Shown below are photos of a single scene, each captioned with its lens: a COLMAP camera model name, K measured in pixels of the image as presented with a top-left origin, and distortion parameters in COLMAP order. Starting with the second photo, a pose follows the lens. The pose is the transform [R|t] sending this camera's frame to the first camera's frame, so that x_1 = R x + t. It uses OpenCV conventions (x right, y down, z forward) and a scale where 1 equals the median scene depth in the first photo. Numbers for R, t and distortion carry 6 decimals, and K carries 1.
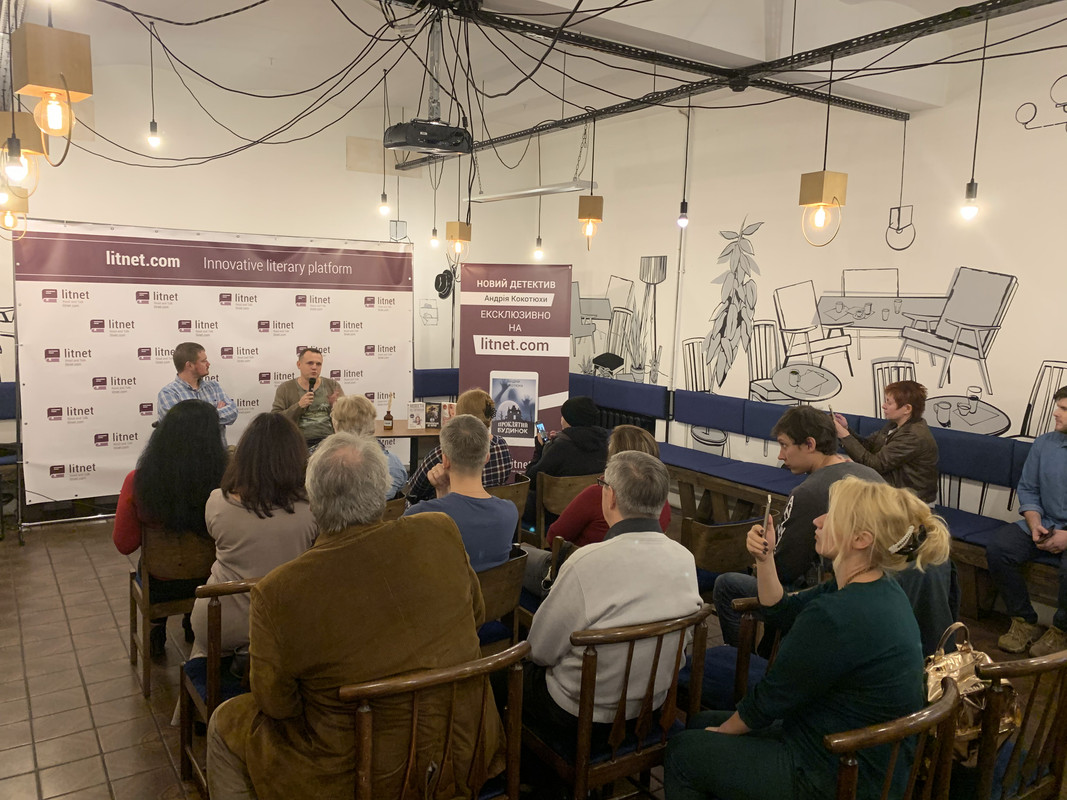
lens RADIAL K [[809.7, 0, 532.9], [0, 809.7, 400.1], [0, 0, 1]] dist [0.055838, -0.081299]
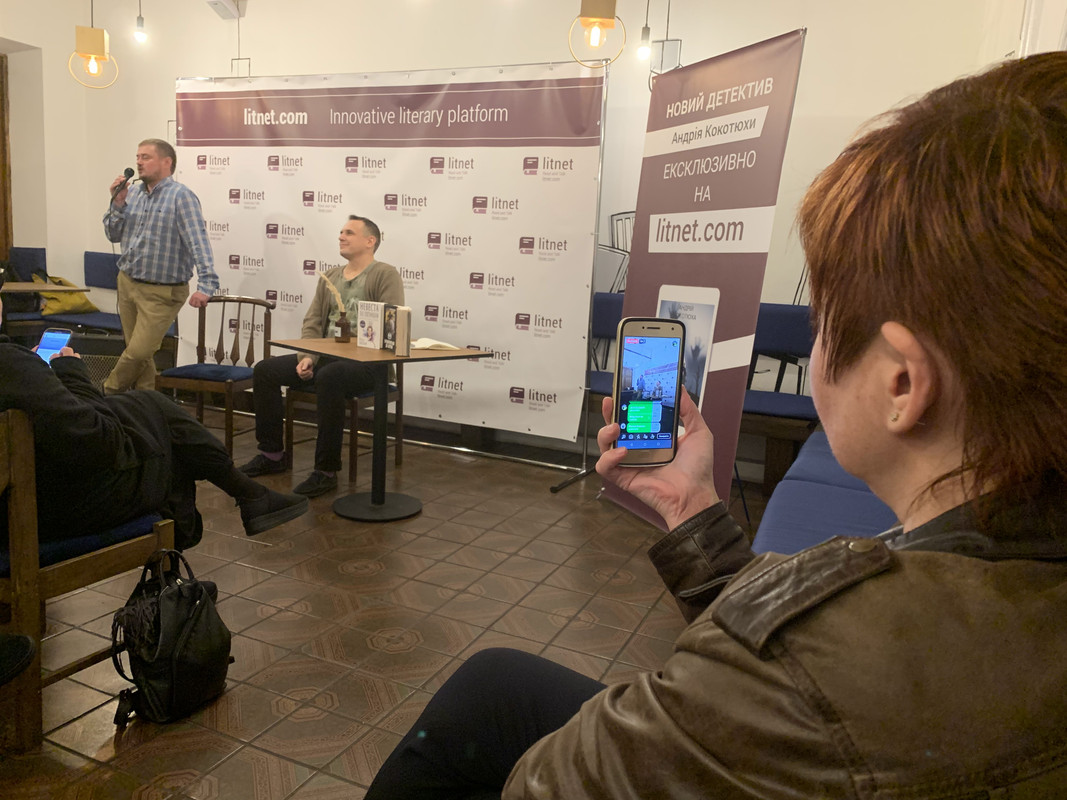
lens RADIAL K [[809.7, 0, 529.8], [0, 809.7, 395.6], [0, 0, 1]] dist [0.055838, -0.081299]
pose [[0.527305, 0.142756, -0.837598, 0.343637], [-0.153754, 0.985542, 0.071176, 0.008793], [0.835649, 0.091253, 0.541631, 0.672886]]
